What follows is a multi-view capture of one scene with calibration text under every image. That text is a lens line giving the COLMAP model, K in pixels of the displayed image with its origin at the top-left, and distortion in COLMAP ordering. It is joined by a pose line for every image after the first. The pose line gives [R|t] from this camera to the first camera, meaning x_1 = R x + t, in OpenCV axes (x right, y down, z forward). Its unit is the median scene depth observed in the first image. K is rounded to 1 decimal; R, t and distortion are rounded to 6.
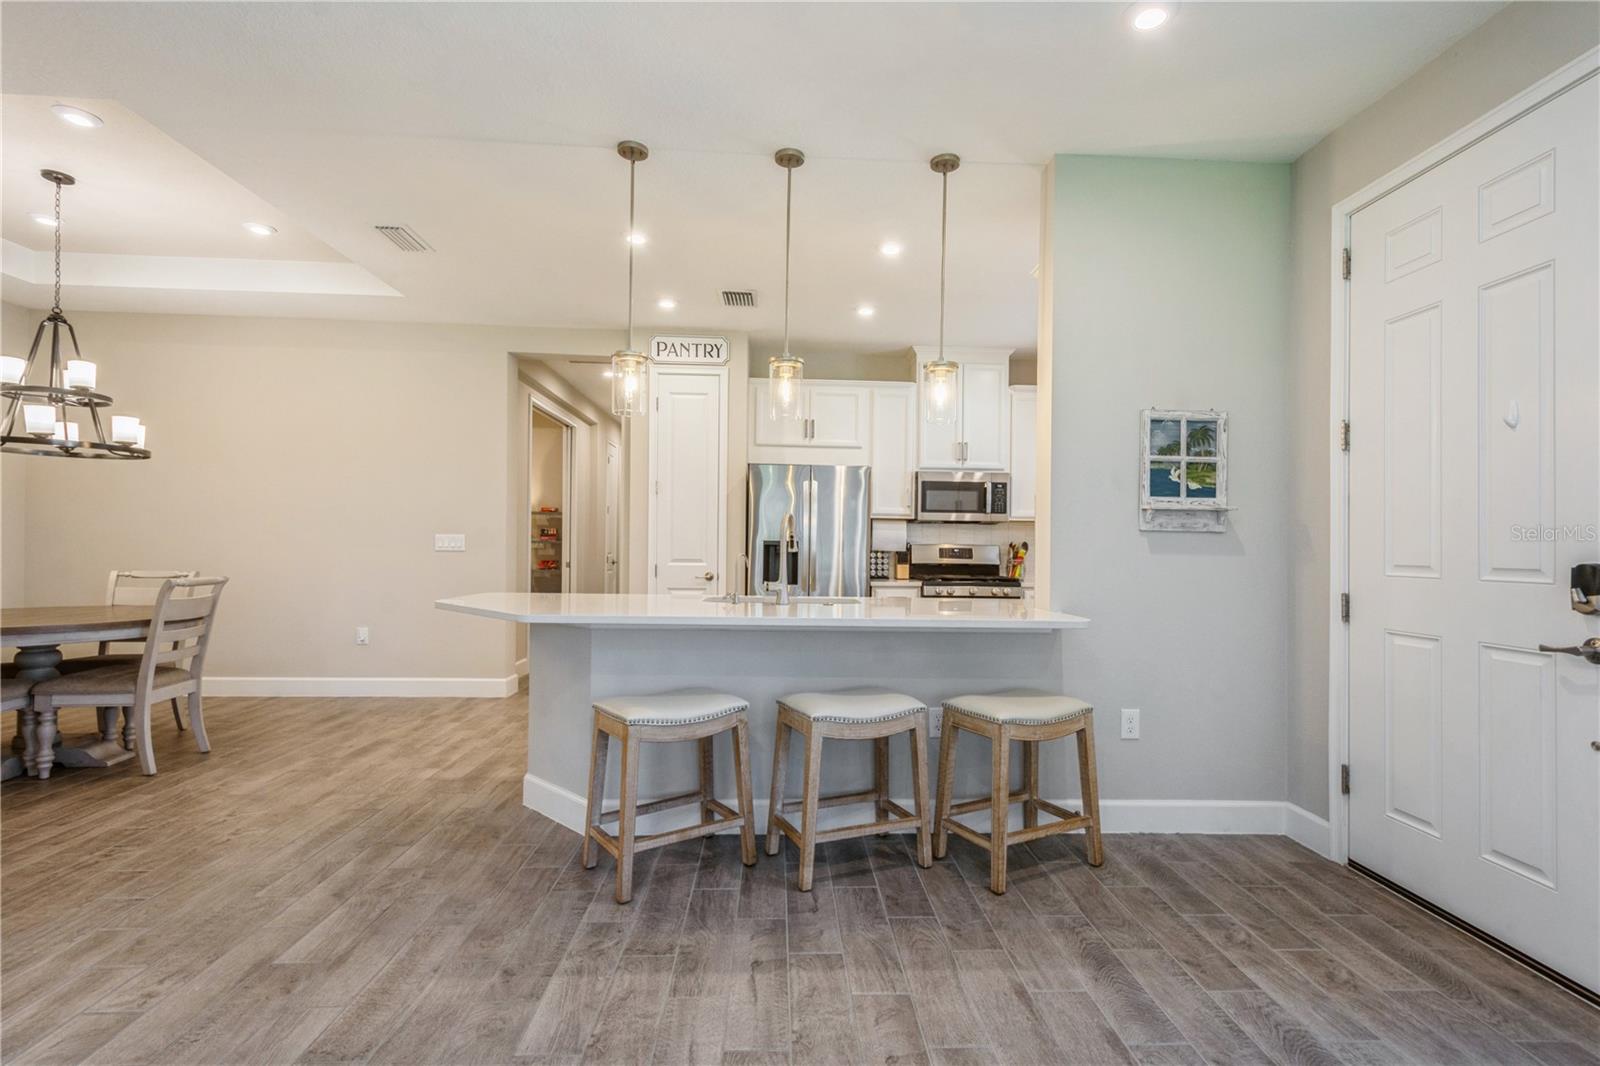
lens RADIAL K [[751.2, 0, 809.5], [0, 751.2, 538.4], [0, 0, 1]] dist [0.011178, -0.000648]
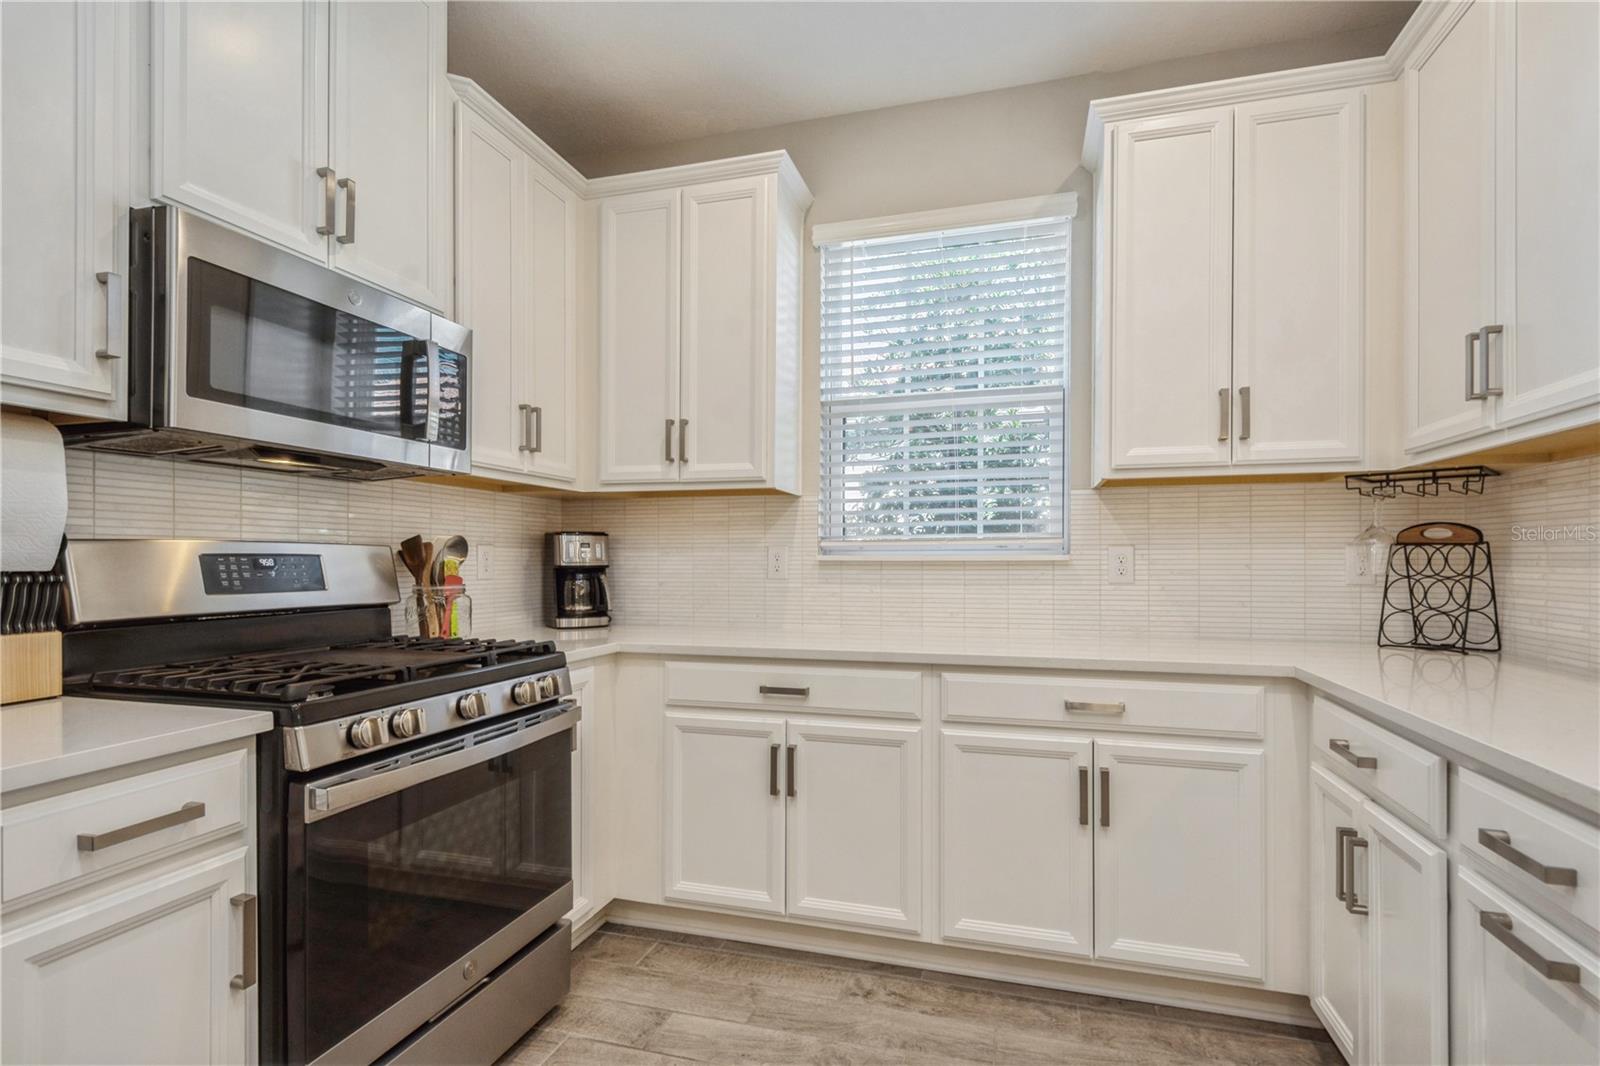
lens RADIAL K [[741.7, 0, 814.7], [0, 741.7, 554.5], [0, 0, 1]] dist [0.002719, -0.000351]
pose [[0.319566, -0.007921, 0.947531, -0.005118], [-0.008941, 0.999895, 0.011374, 0.016482], [-0.947522, -0.012106, 0.319462, 1.418052]]
